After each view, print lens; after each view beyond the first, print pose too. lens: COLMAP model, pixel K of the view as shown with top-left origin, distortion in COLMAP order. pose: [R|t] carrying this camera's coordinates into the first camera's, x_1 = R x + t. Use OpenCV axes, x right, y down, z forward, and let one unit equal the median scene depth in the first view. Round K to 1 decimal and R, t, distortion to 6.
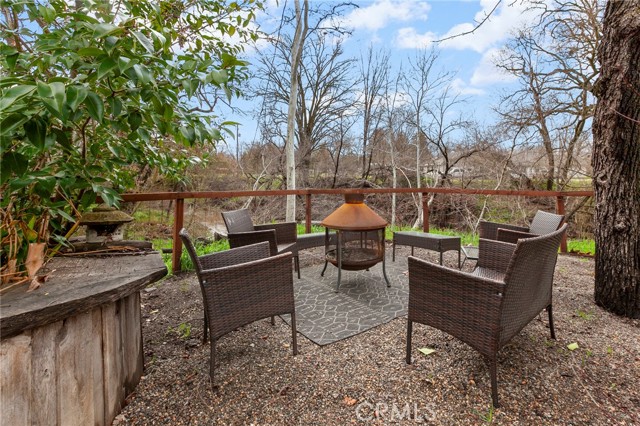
lens RADIAL K [[294.4, 0, 320.0], [0, 294.4, 213.0], [0, 0, 1]] dist [-0.003595, -0.000360]
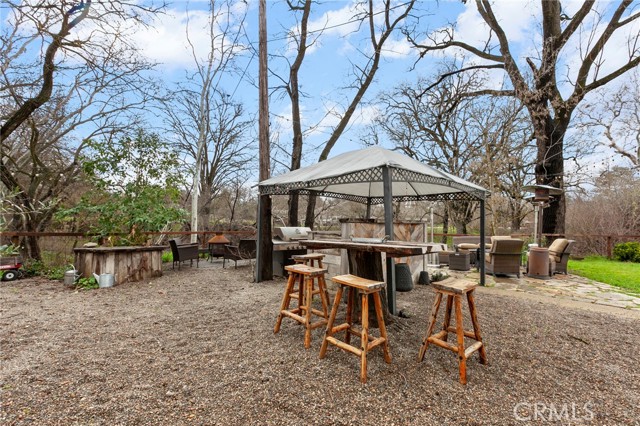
lens RADIAL K [[294.4, 0, 320.0], [0, 294.4, 213.0], [0, 0, 1]] dist [-0.003595, -0.000360]
pose [[0.950684, 0.013686, 0.309860, 0.013020], [0.029836, 0.990358, -0.135281, 0.013842], [-0.308724, 0.137854, 0.941109, -0.174242]]
